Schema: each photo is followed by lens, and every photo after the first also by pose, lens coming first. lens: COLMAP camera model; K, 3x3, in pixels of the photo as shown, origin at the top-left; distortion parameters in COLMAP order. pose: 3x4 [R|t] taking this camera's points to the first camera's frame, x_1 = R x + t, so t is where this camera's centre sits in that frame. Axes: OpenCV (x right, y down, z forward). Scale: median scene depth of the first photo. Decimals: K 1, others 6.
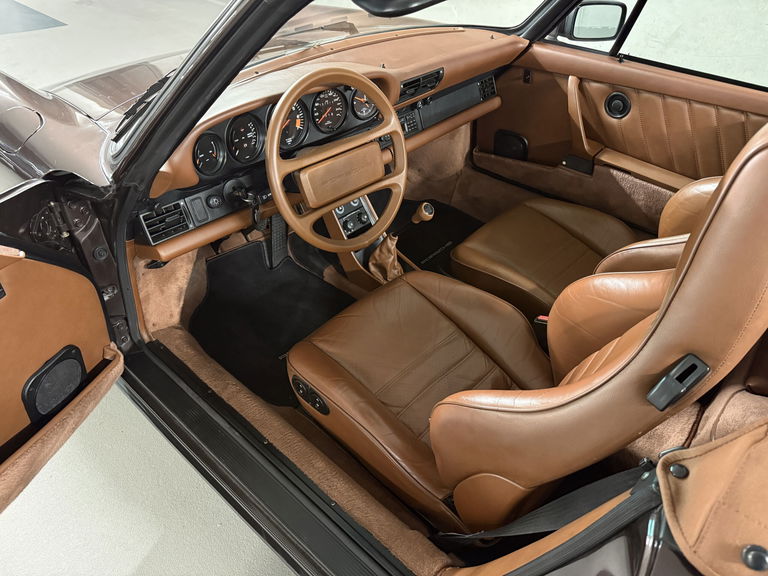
lens RADIAL K [[532.3, 0, 384.0], [0, 532.3, 288.0], [0, 0, 1]] dist [0.118451, -0.205387]
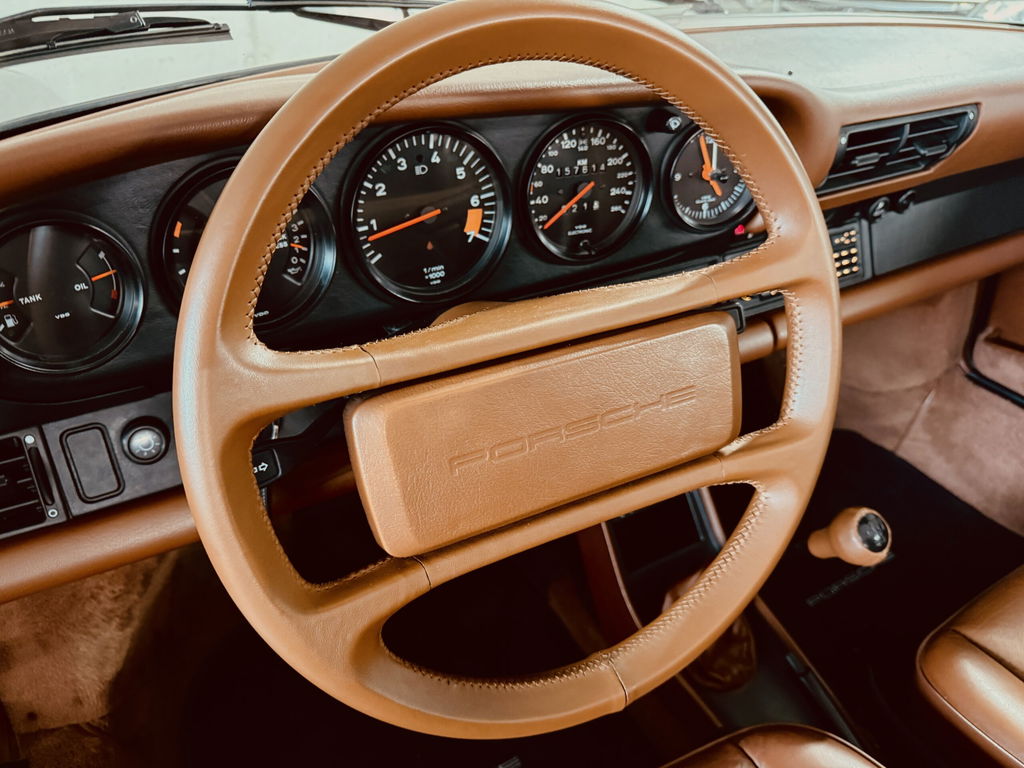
lens RADIAL K [[733.5, 0, 512.0], [0, 733.5, 384.0], [0, 0, 1]] dist [0.149315, -0.293919]
pose [[0.946098, 0.146792, -0.288704, -0.003049], [-0.177881, 0.980423, -0.084429, -0.183077], [0.270659, 0.131233, 0.953688, 0.613620]]
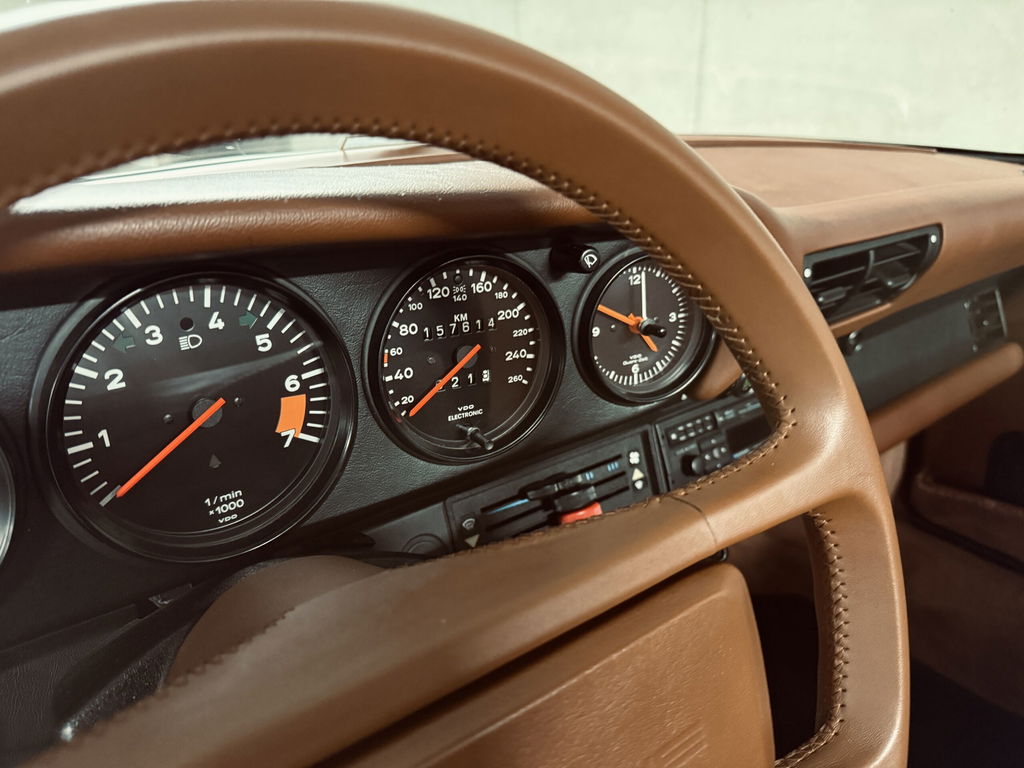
lens RADIAL K [[733.5, 0, 512.0], [0, 733.5, 384.0], [0, 0, 1]] dist [0.149315, -0.293919]
pose [[0.984338, 0.038366, -0.172068, -0.037379], [-0.086550, 0.955479, -0.282081, -0.248517], [0.153585, 0.292556, 0.943834, 0.757525]]
